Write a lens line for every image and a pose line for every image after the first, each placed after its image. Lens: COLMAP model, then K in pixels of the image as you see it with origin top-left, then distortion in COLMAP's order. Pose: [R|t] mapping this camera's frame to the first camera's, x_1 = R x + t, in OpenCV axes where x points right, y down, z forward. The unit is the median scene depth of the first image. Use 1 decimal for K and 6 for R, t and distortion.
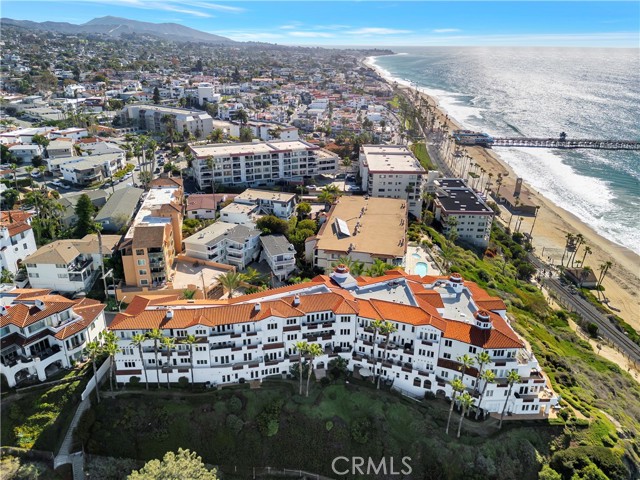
lens RADIAL K [[472.5, 0, 320.0], [0, 472.5, 240.0], [0, 0, 1]] dist [0.075633, -0.075539]
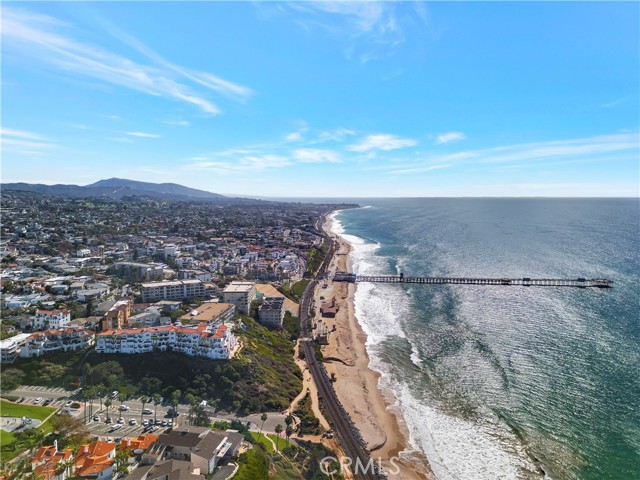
lens RADIAL K [[472.5, 0, 320.0], [0, 472.5, 240.0], [0, 0, 1]] dist [0.075633, -0.075539]
pose [[0.999615, -0.017589, 0.021474, 0.471035], [0.023048, 0.957061, -0.288968, 0.245994], [-0.015469, 0.289352, 0.957098, -1.074868]]
